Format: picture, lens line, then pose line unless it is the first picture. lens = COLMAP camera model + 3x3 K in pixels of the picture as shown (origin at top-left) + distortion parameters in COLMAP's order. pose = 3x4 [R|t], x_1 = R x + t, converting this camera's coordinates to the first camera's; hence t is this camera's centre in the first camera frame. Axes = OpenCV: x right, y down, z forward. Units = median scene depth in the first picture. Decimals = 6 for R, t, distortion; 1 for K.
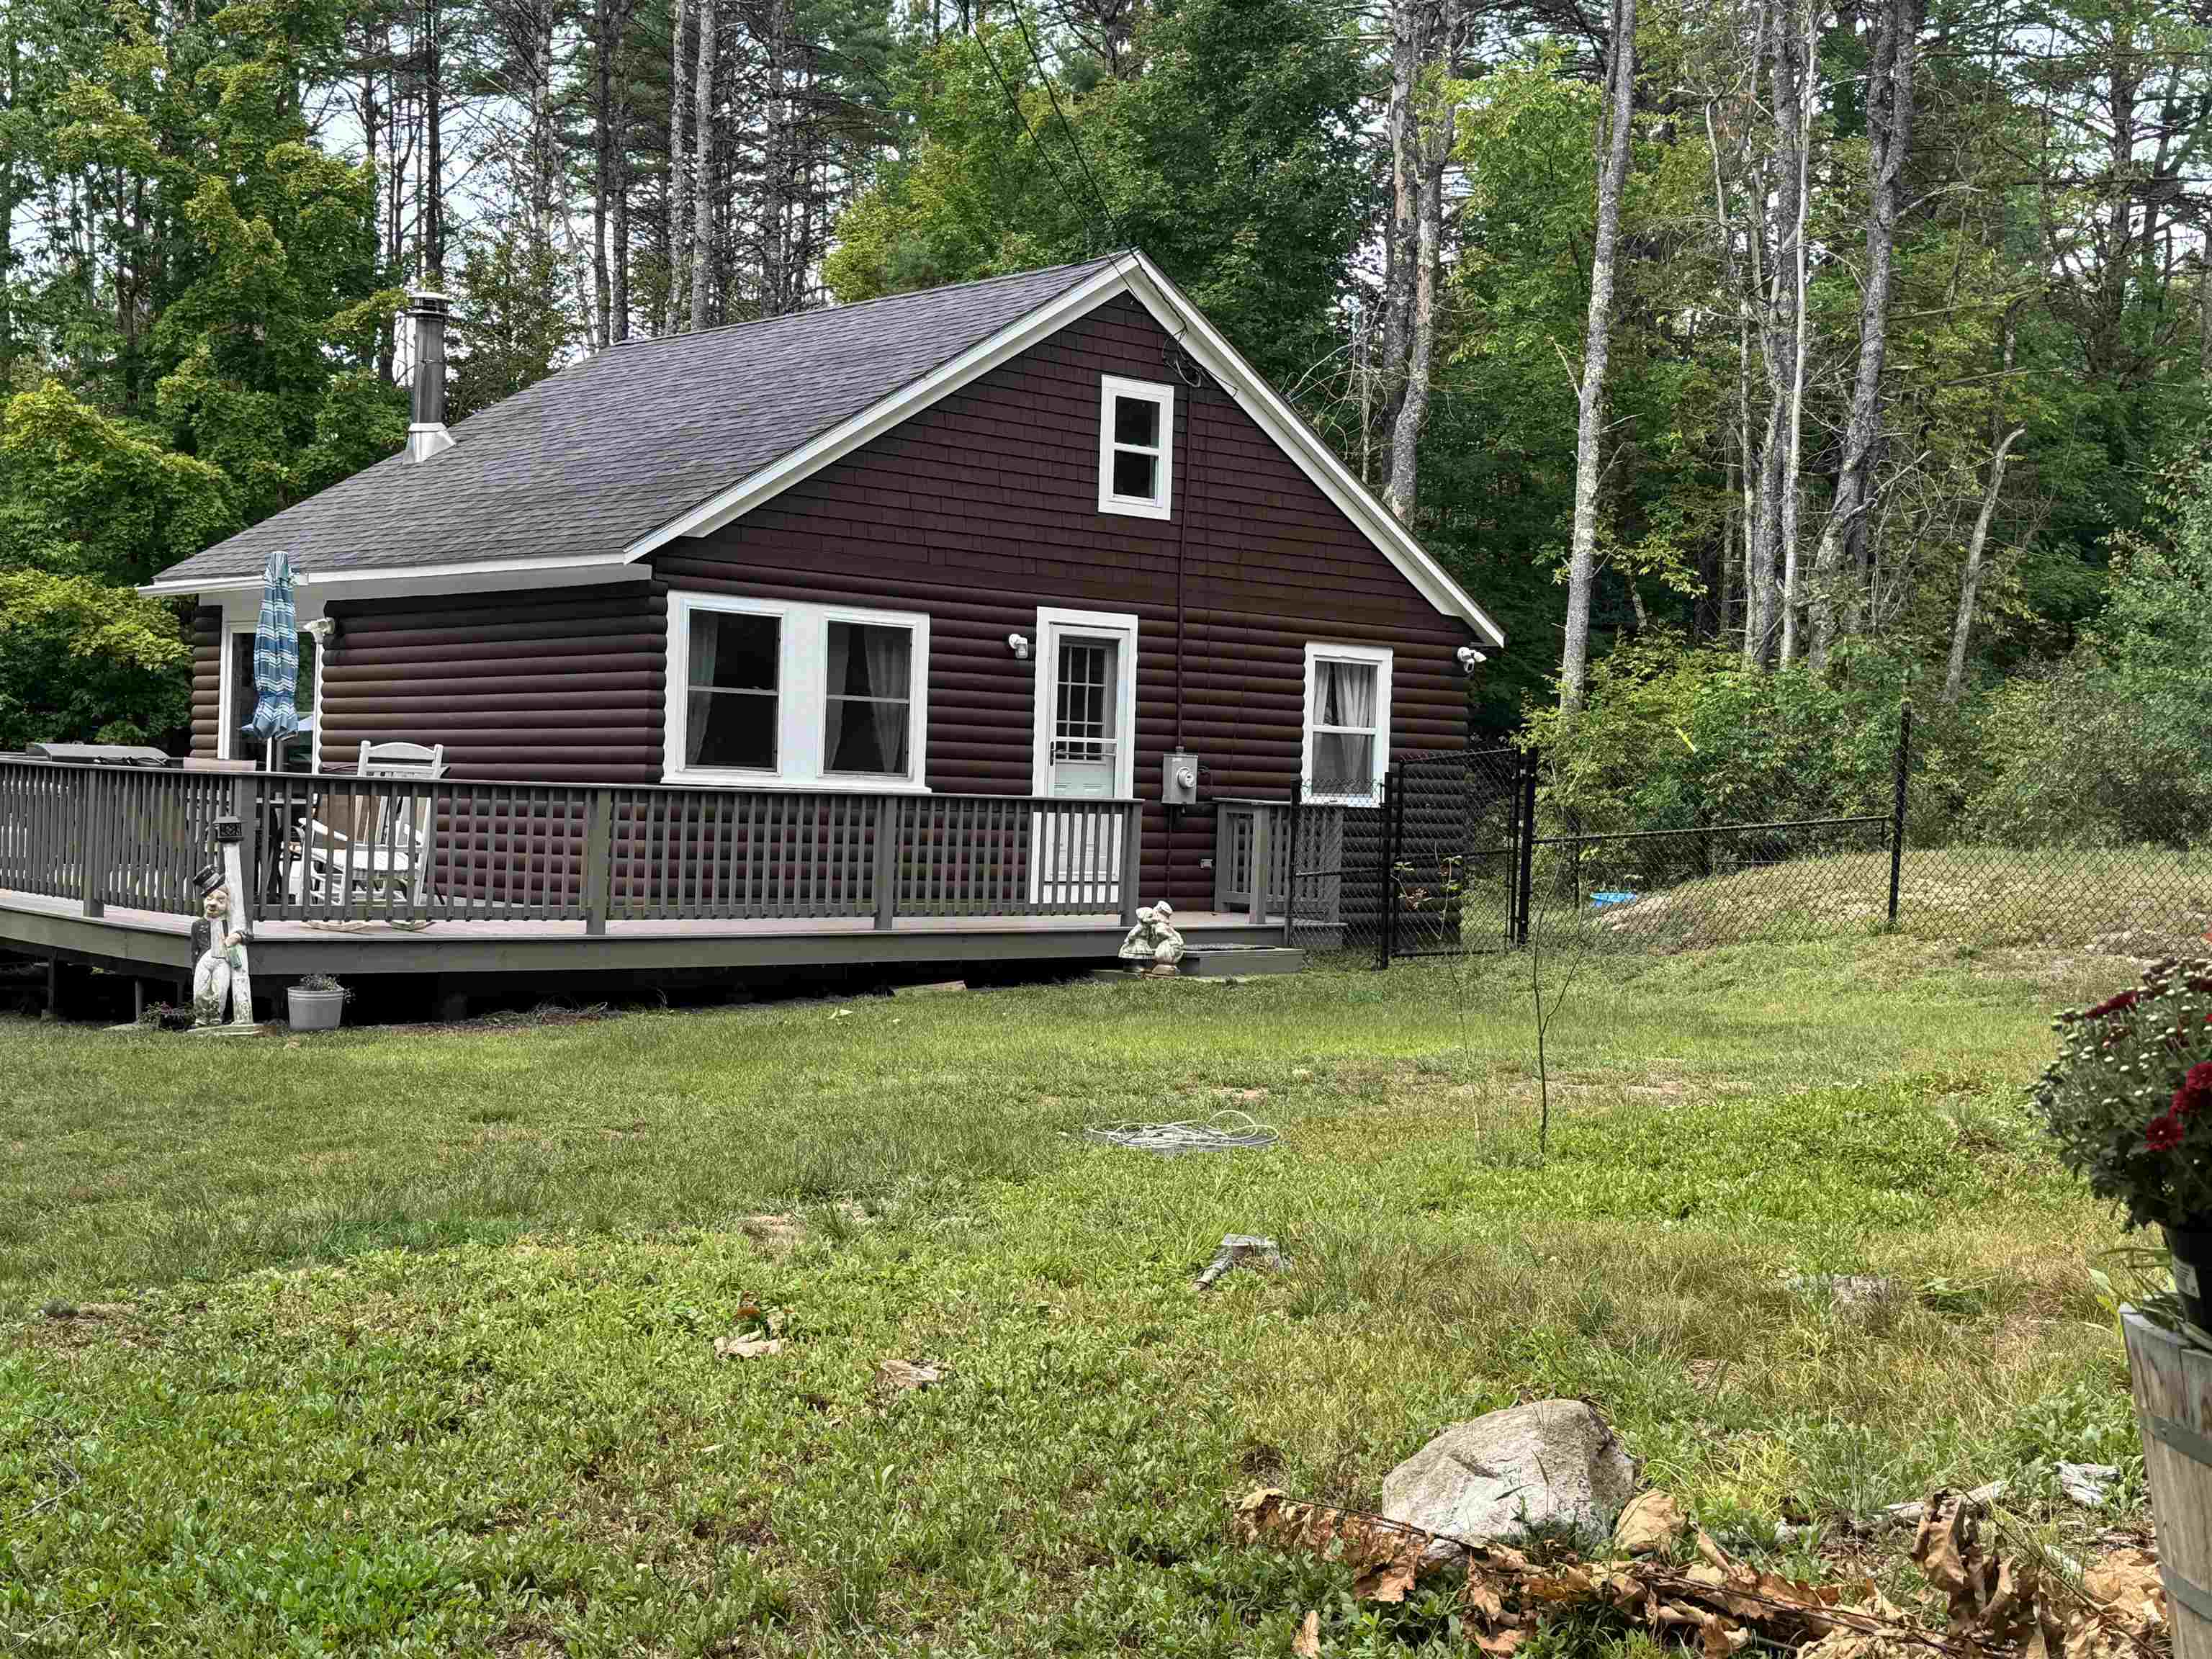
lens RADIAL K [[2788.4, 0, 1106.0], [0, 2788.4, 829.5], [0, 0, 1]] dist [0.176917, 0.002673]
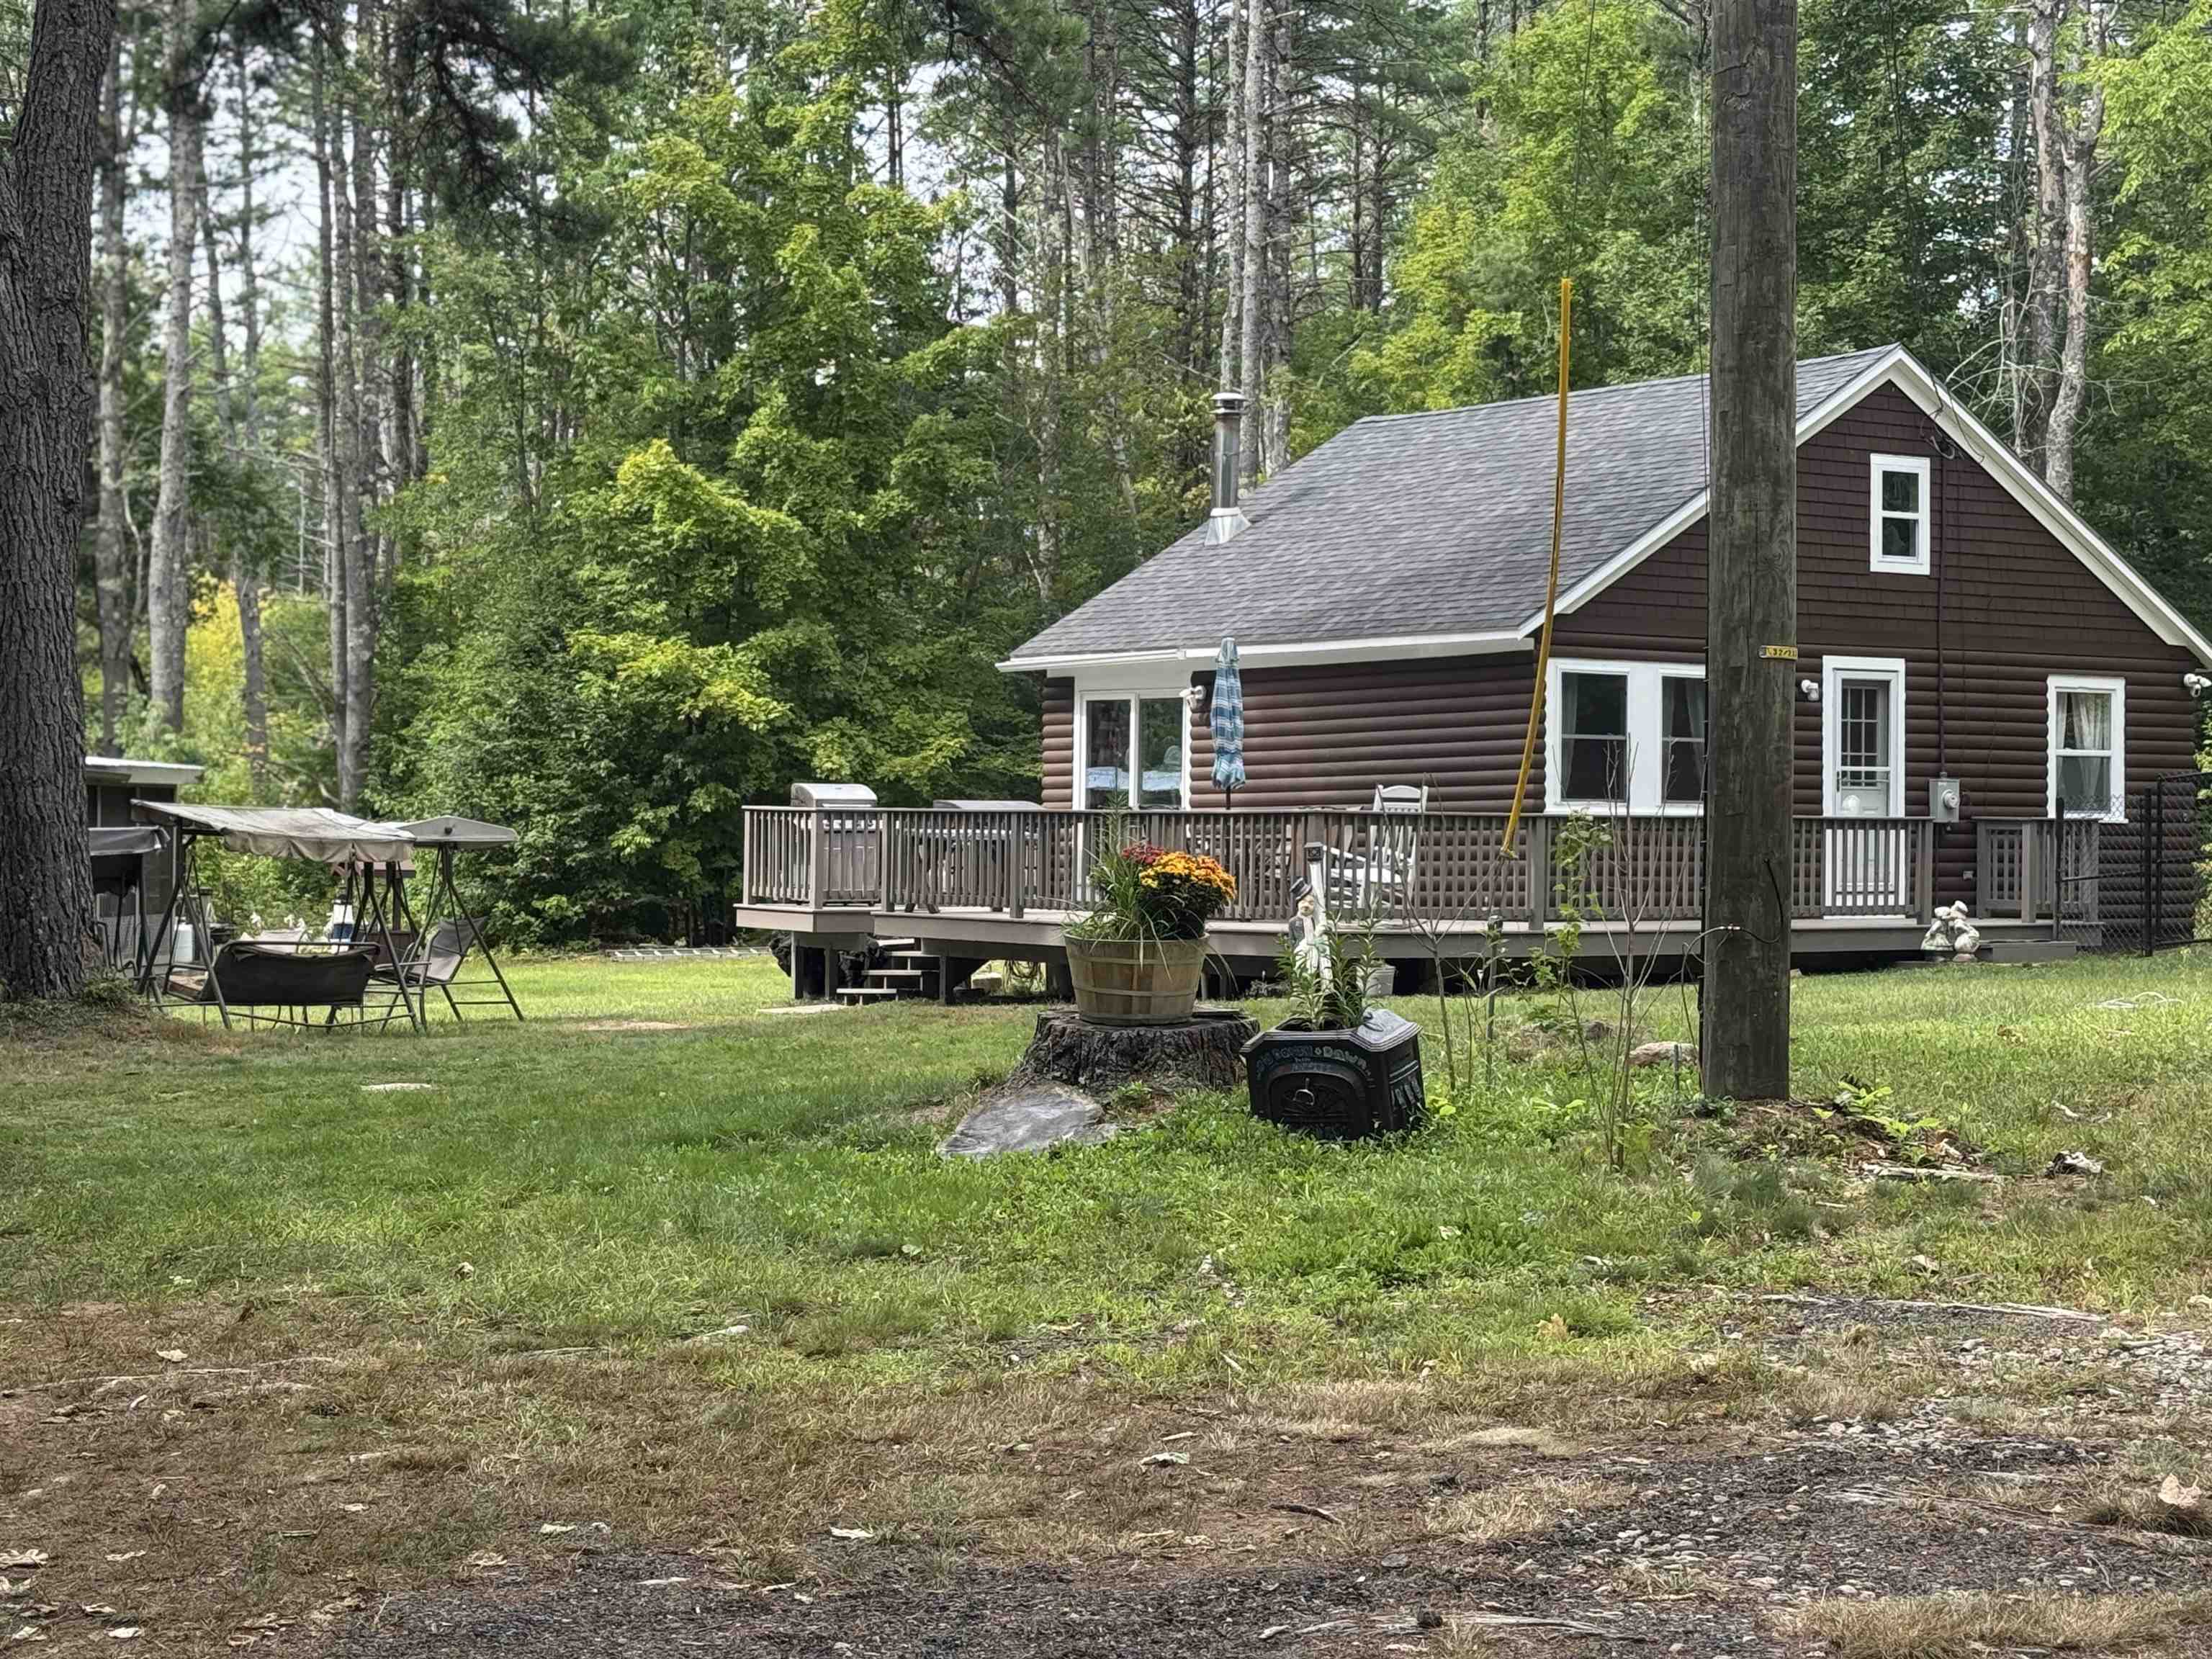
lens RADIAL K [[3792.1, 0, 1106.0], [0, 3792.1, 829.5], [0, 0, 1]] dist [0.079229, 0.259125]
pose [[0.993399, -0.027669, -0.111321, -0.142286], [0.025537, 0.999463, -0.020530, 0.017000], [0.111830, 0.017552, 0.993572, -0.588332]]
